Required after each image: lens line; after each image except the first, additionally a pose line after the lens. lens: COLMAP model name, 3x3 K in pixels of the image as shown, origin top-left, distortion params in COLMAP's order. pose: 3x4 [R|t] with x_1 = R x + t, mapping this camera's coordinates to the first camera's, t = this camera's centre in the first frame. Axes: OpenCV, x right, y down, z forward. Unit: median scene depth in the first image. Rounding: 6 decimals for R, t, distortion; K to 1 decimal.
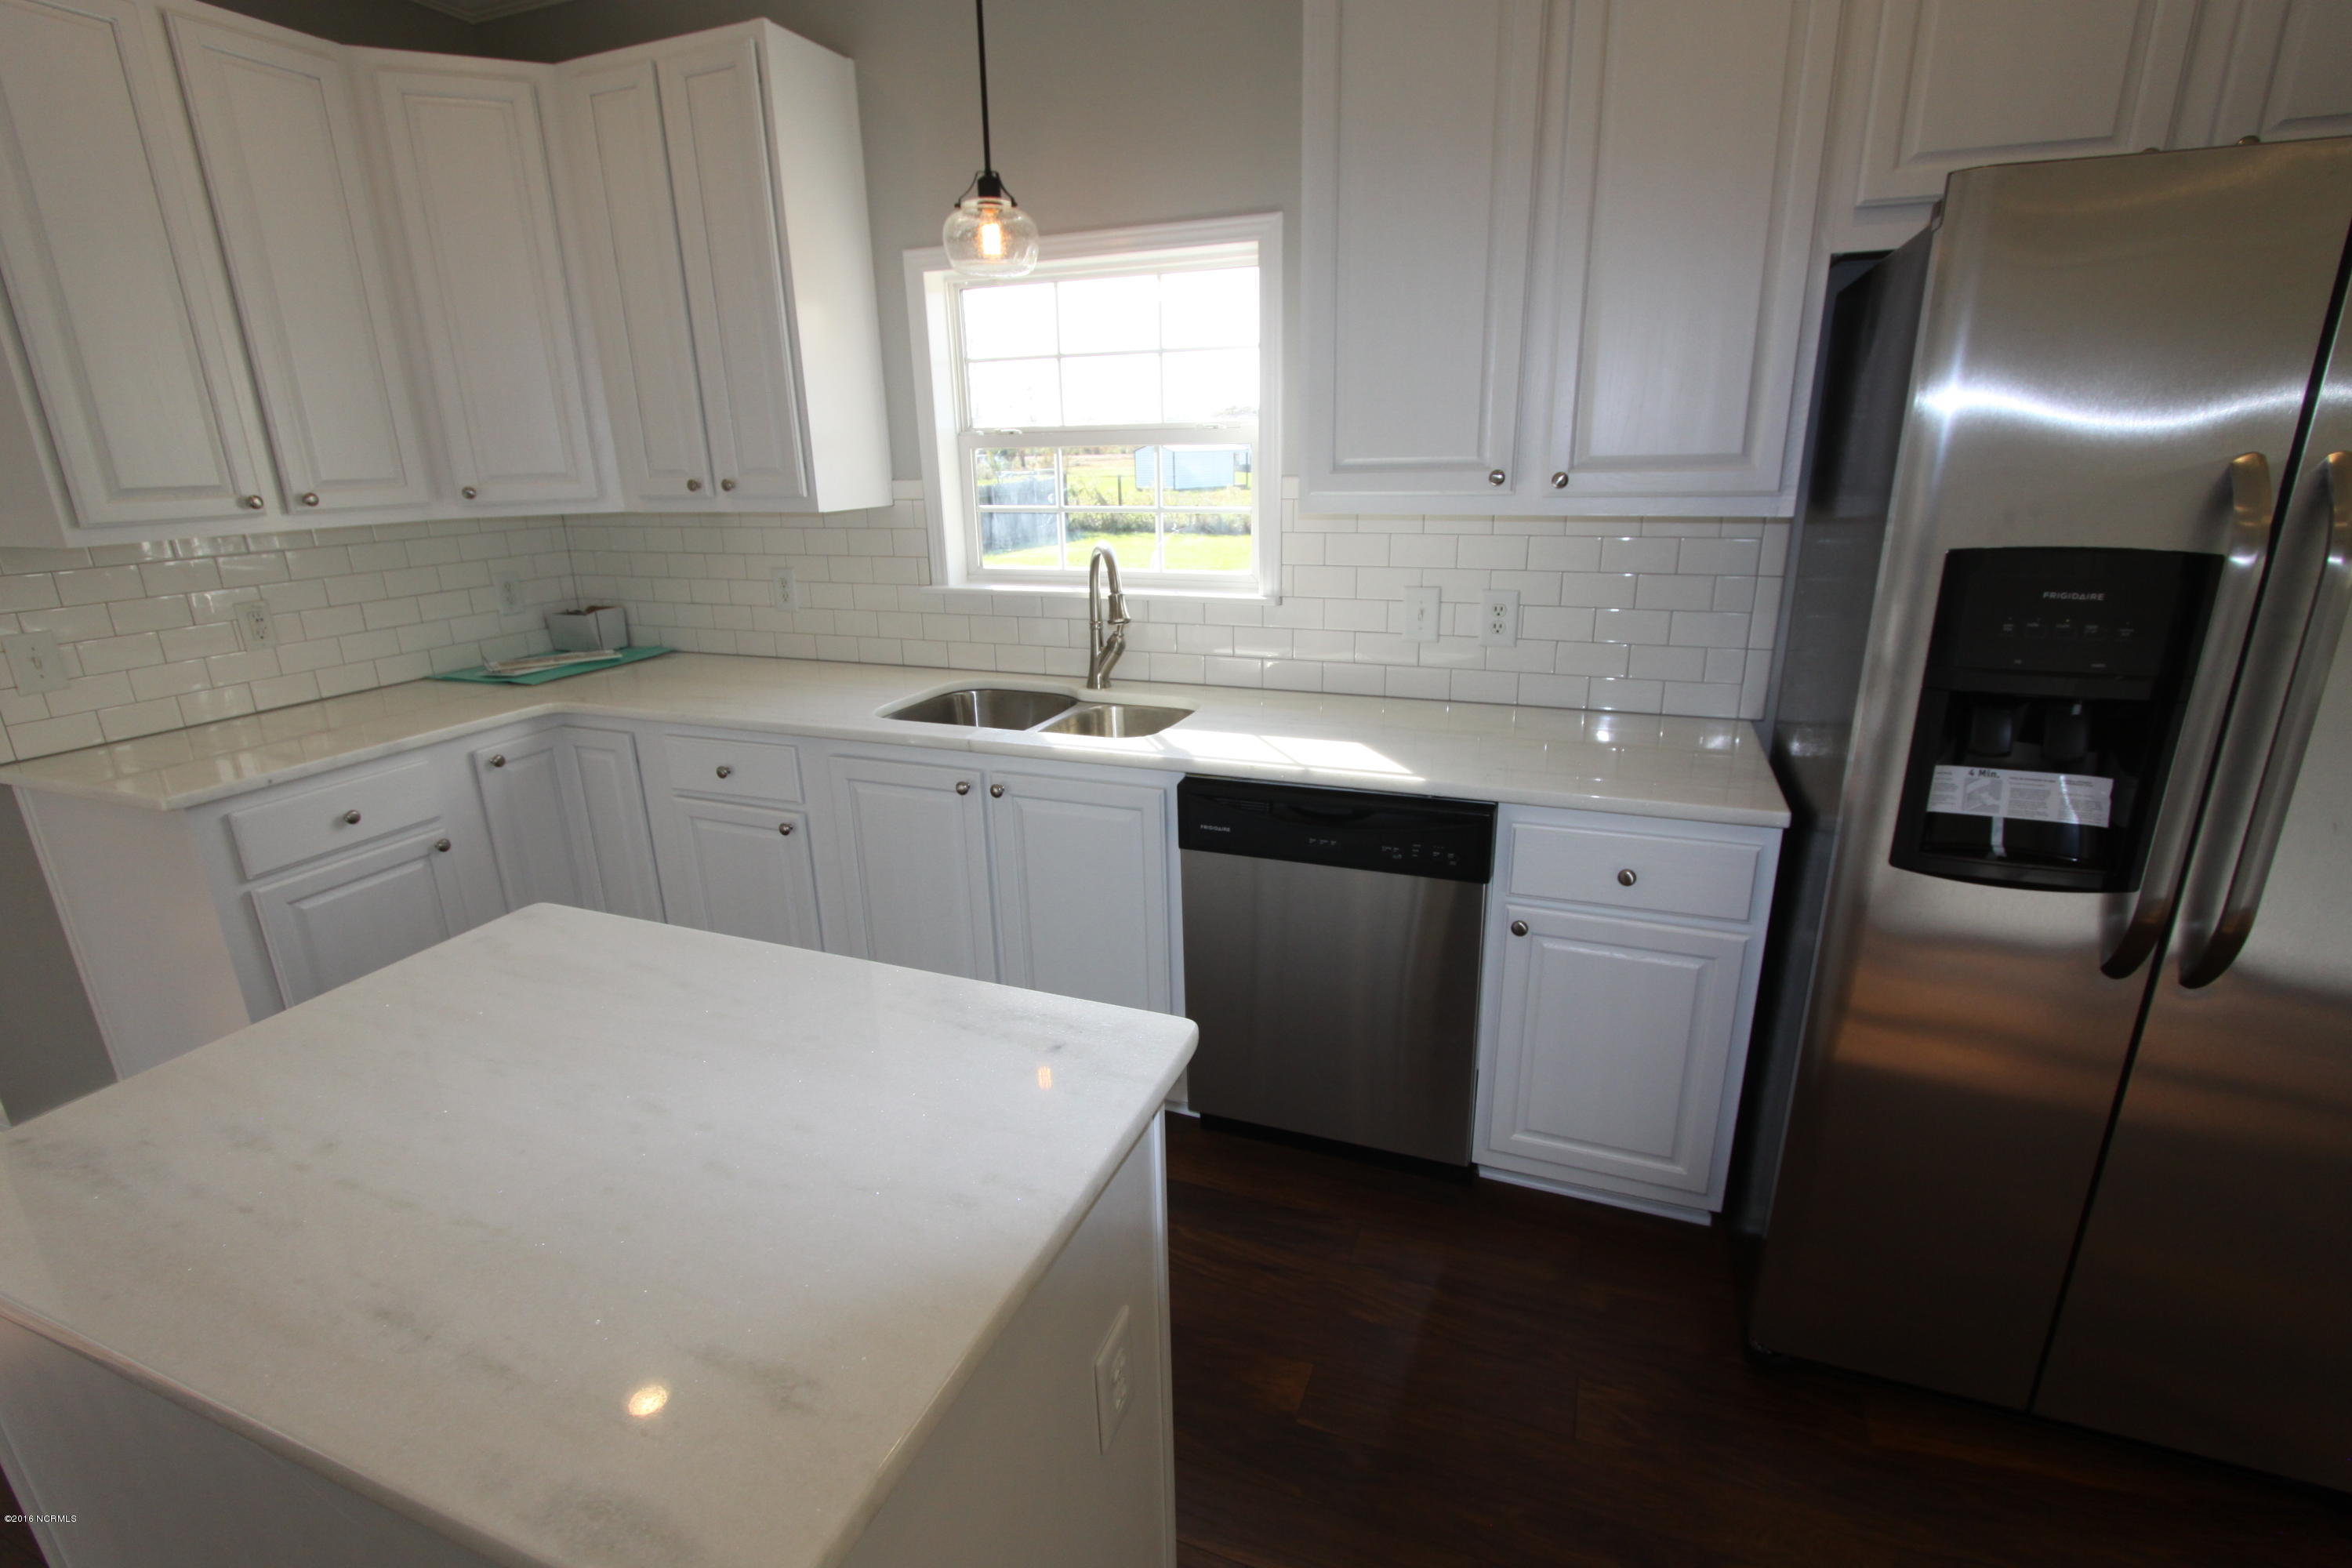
lens RADIAL K [[1084.7, 0, 1173.0], [0, 1084.7, 794.6], [0, 0, 1]] dist [-0.016860, 0.002472]
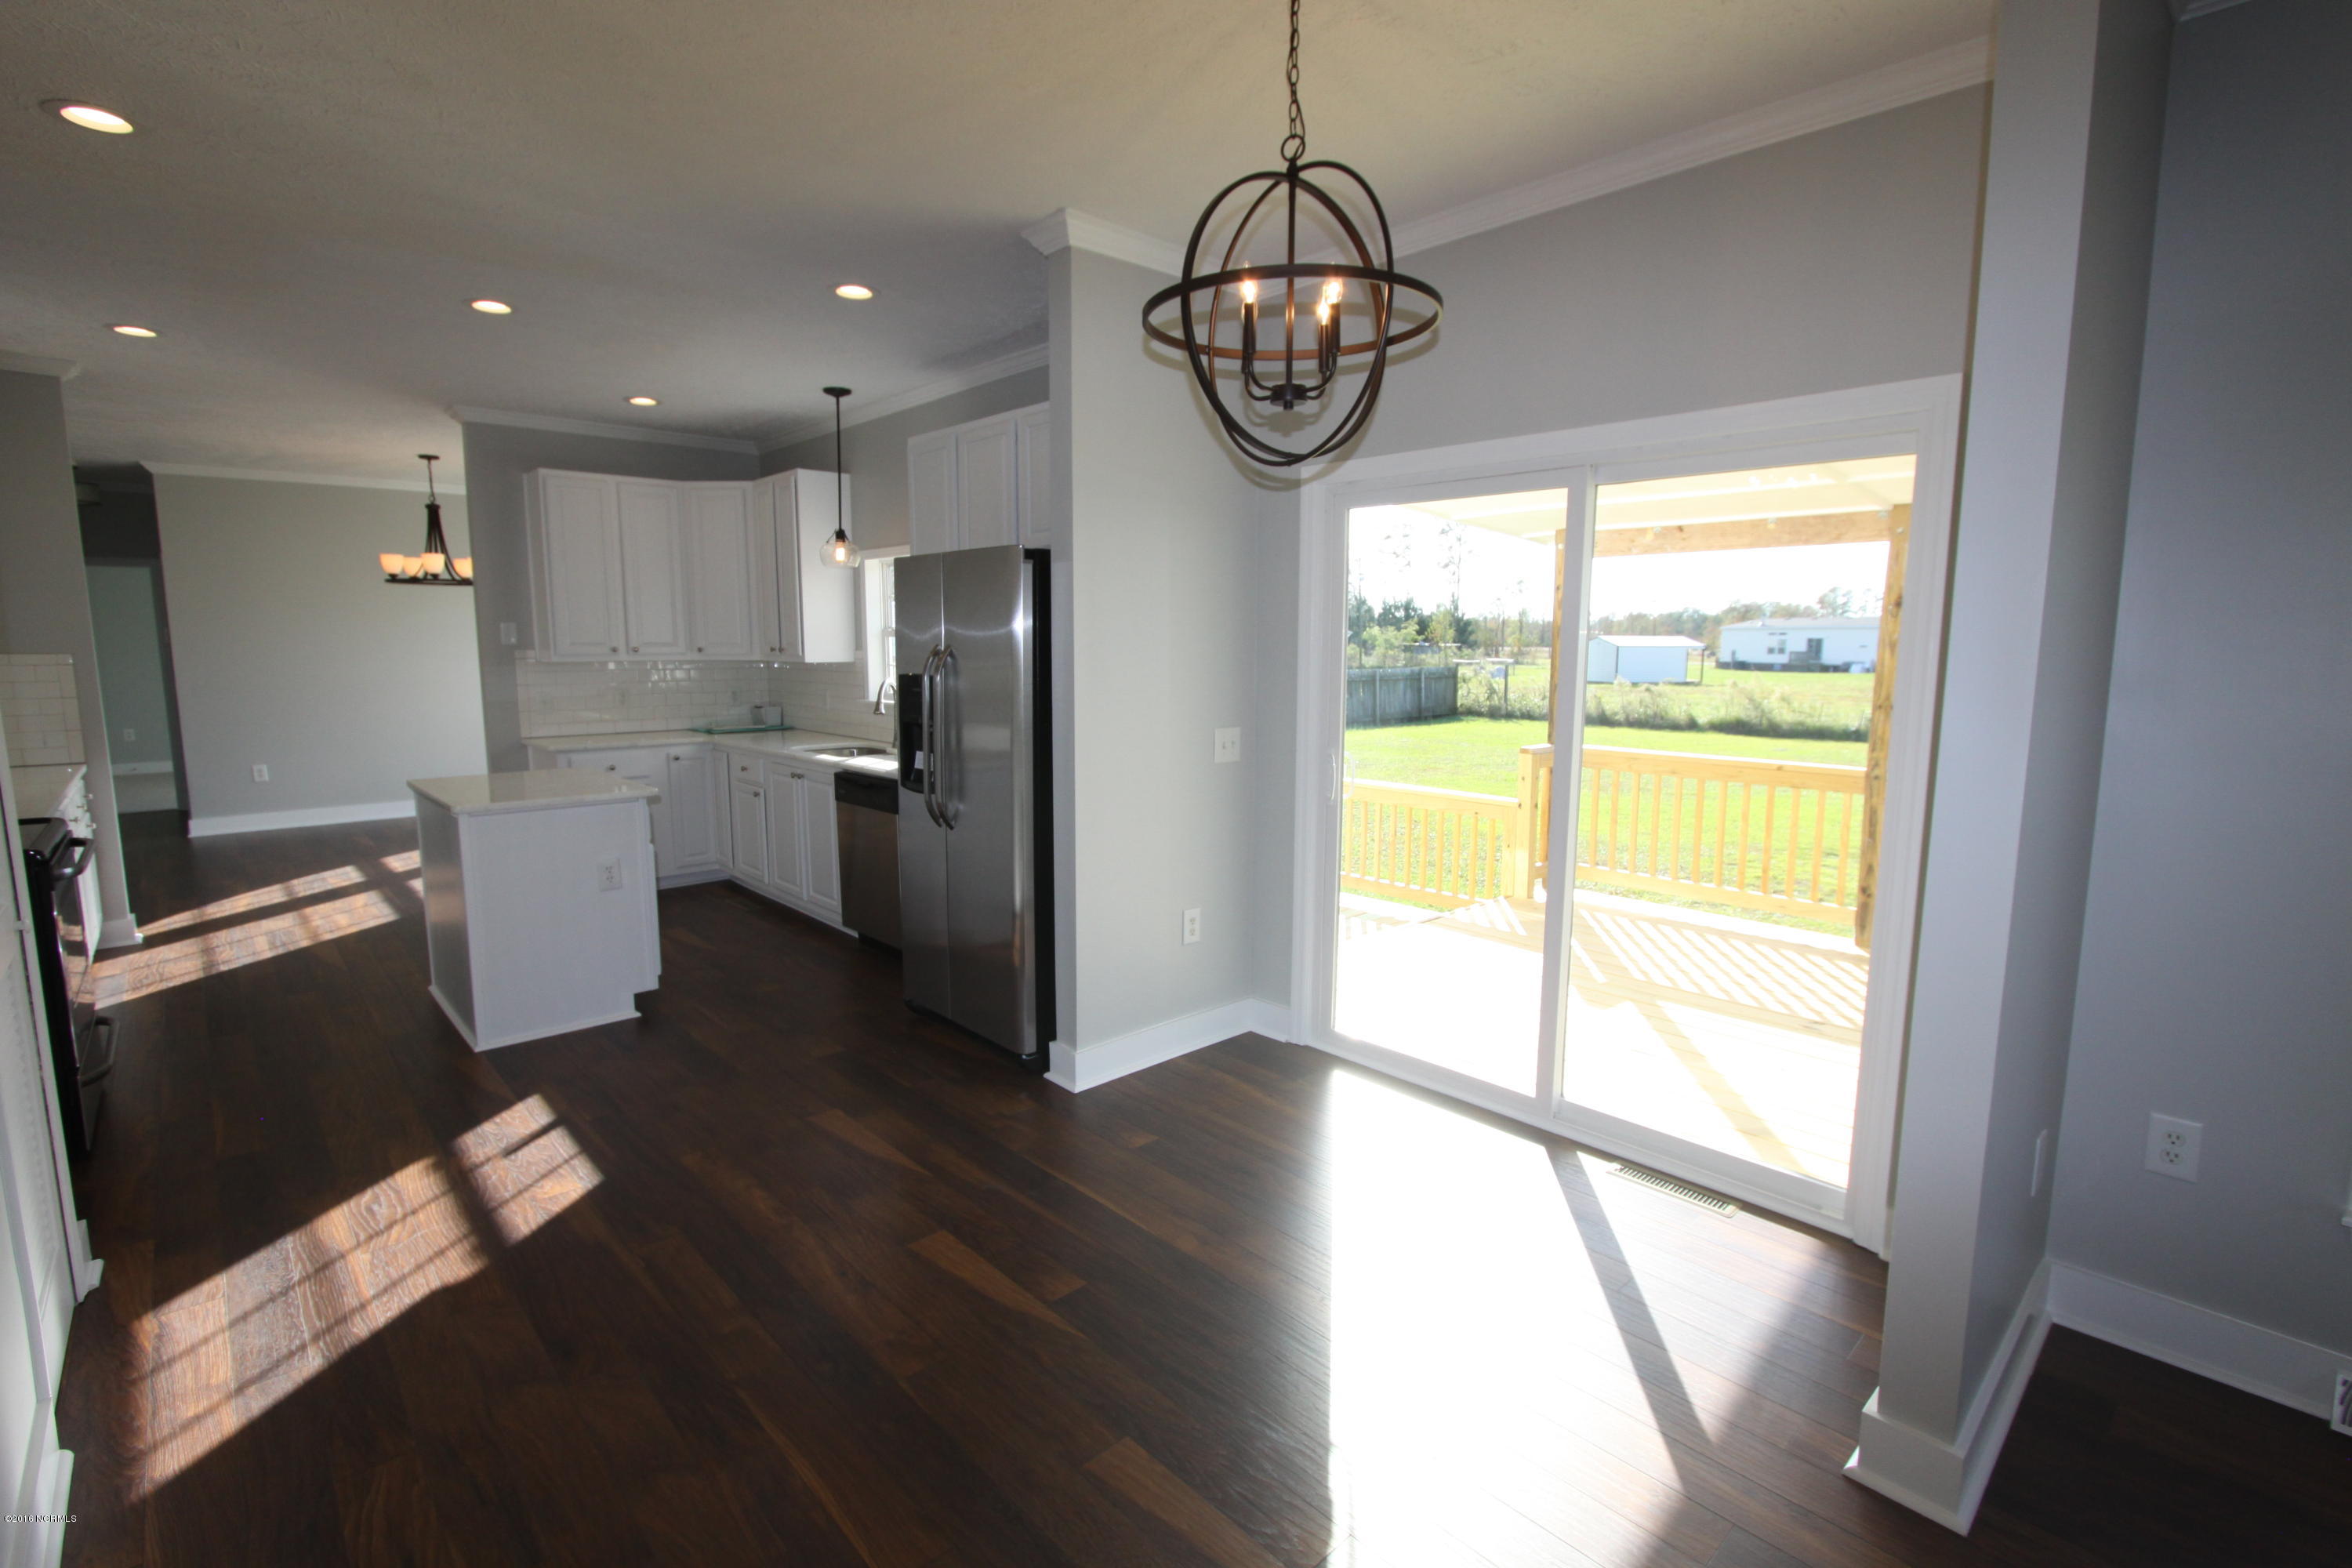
lens RADIAL K [[1084.7, 0, 1182.9], [0, 1084.7, 790.4], [0, 0, 1]] dist [-0.016860, 0.002472]
pose [[0.905070, 0.079330, -0.417799, 1.423304], [-0.149503, 0.979089, -0.137961, 0.206192], [0.398118, 0.187326, 0.898004, -0.704405]]
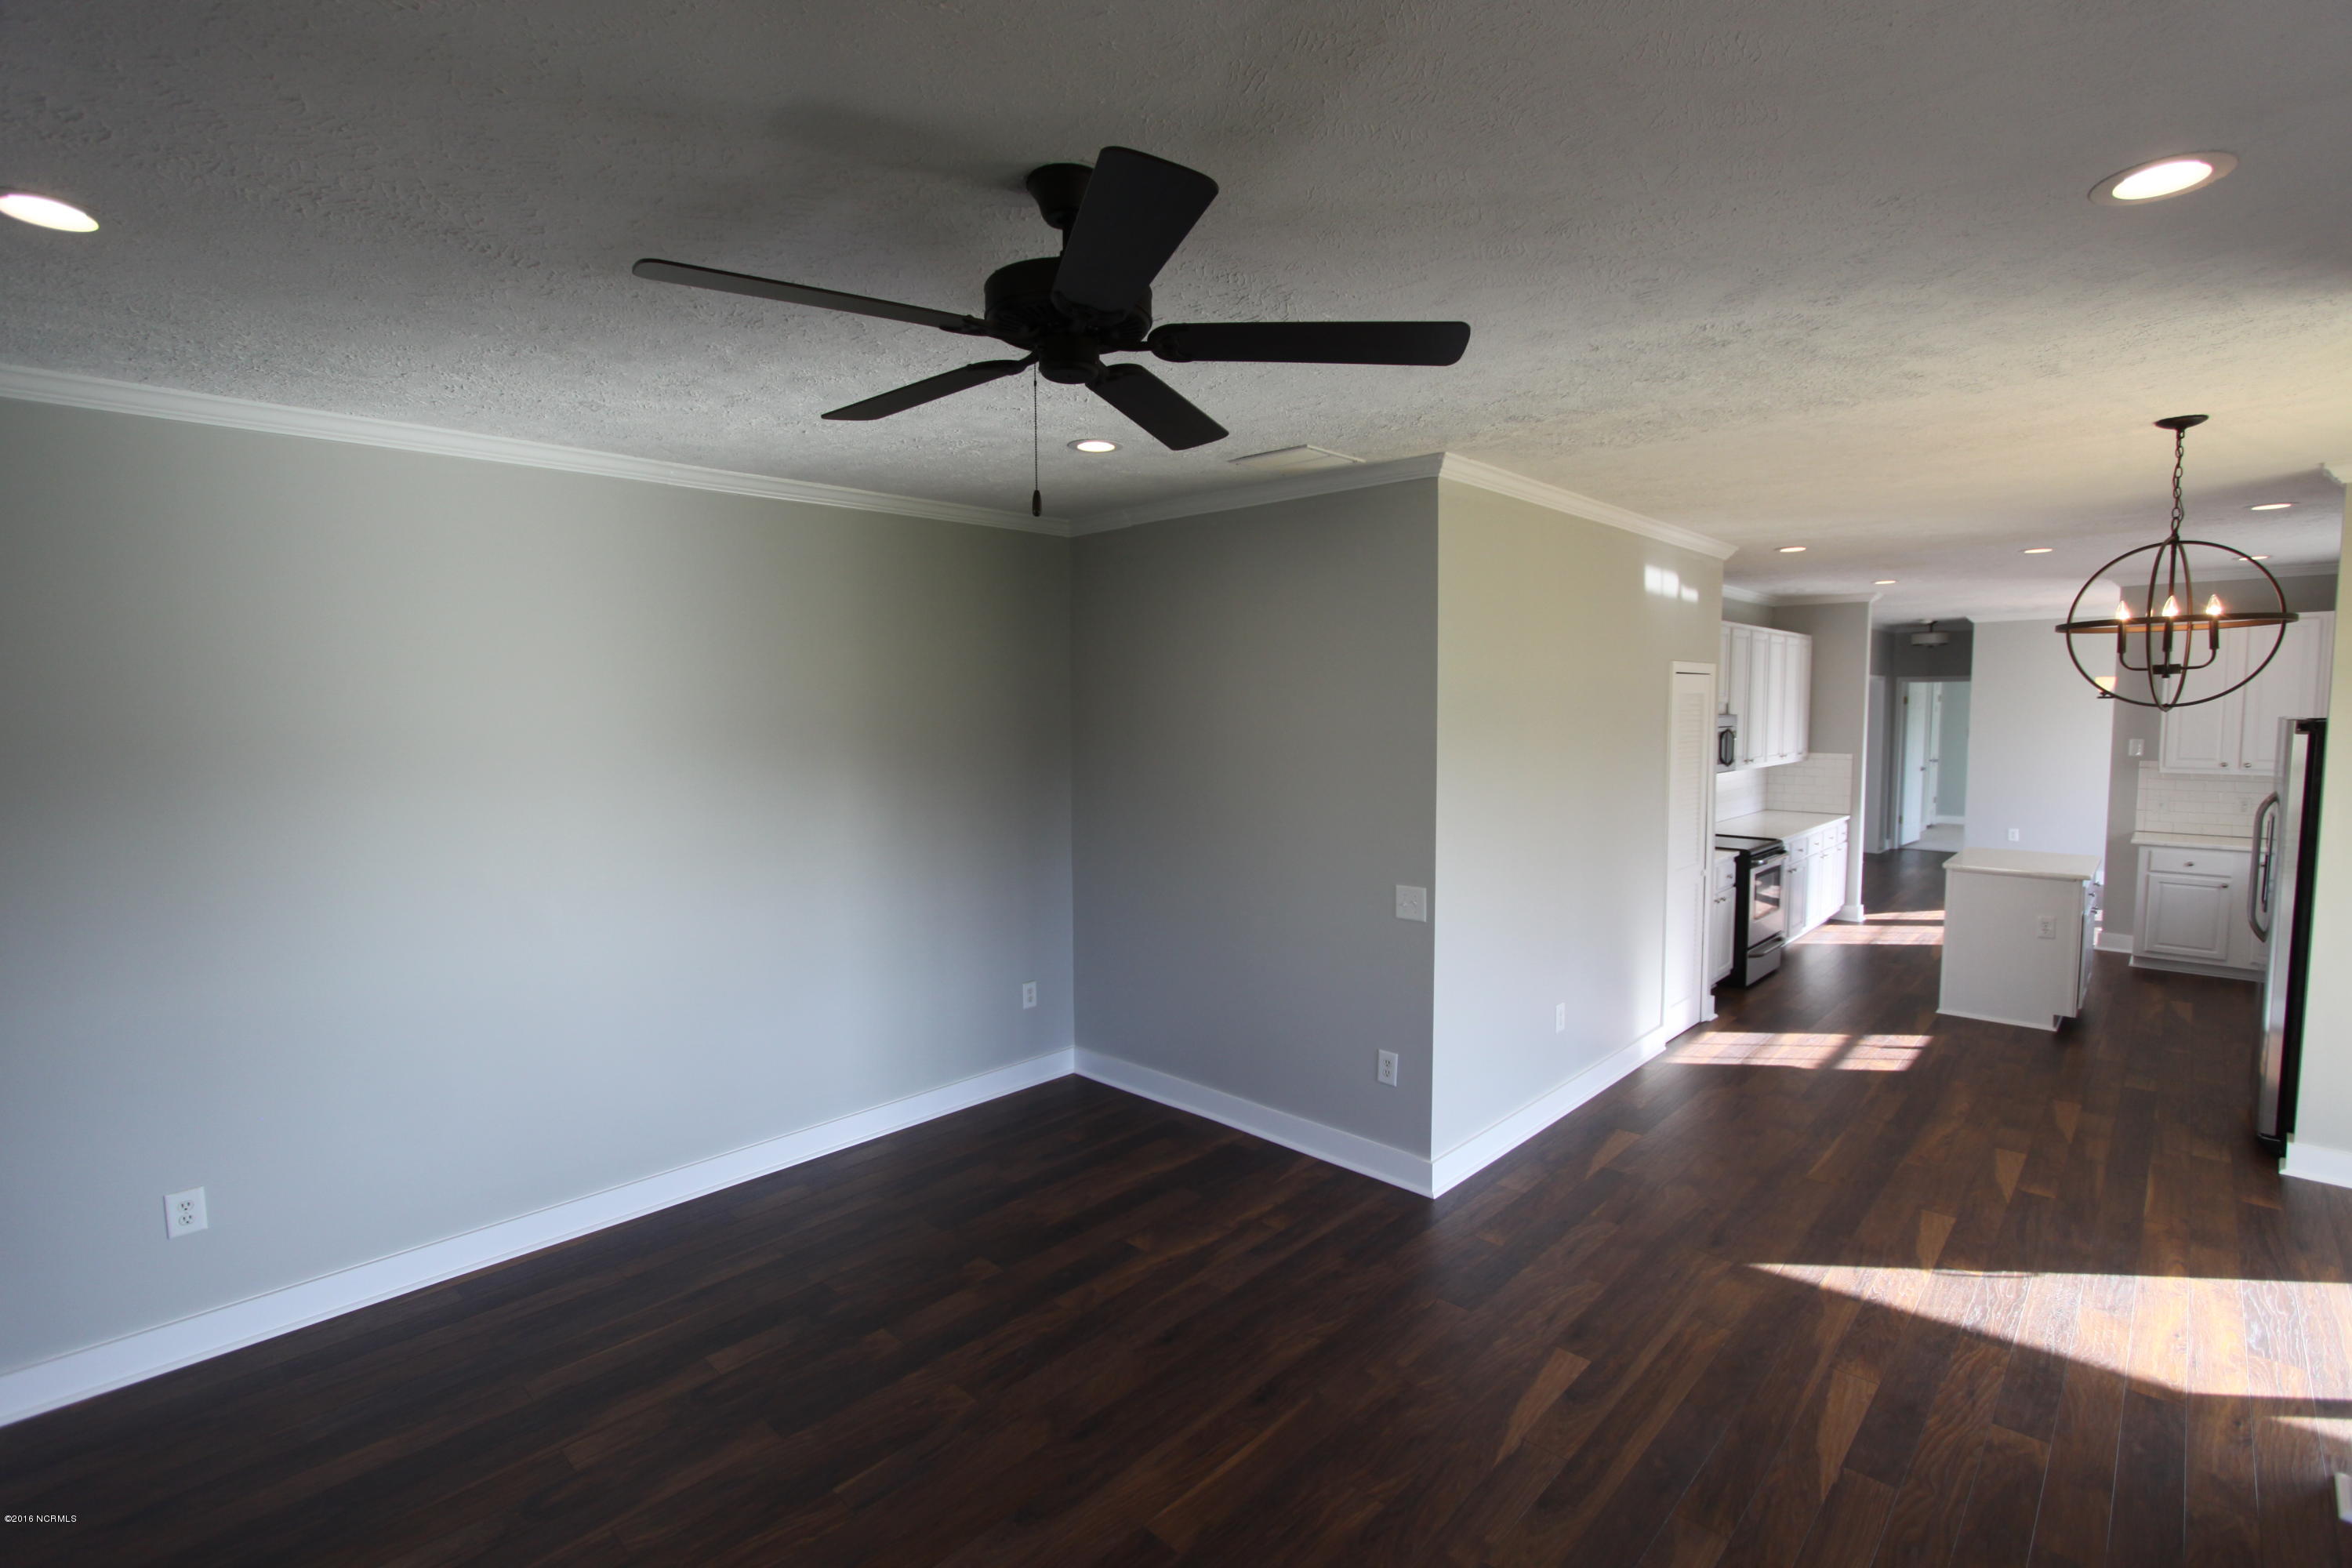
lens RADIAL K [[1084.7, 0, 1175.2], [0, 1084.7, 785.5], [0, 0, 1]] dist [-0.016860, 0.002472]
pose [[-0.364085, 0.091302, -0.926880, 2.820594], [-0.278511, 0.938973, 0.201895, 0.000359], [0.888748, 0.331653, -0.316438, -0.620530]]
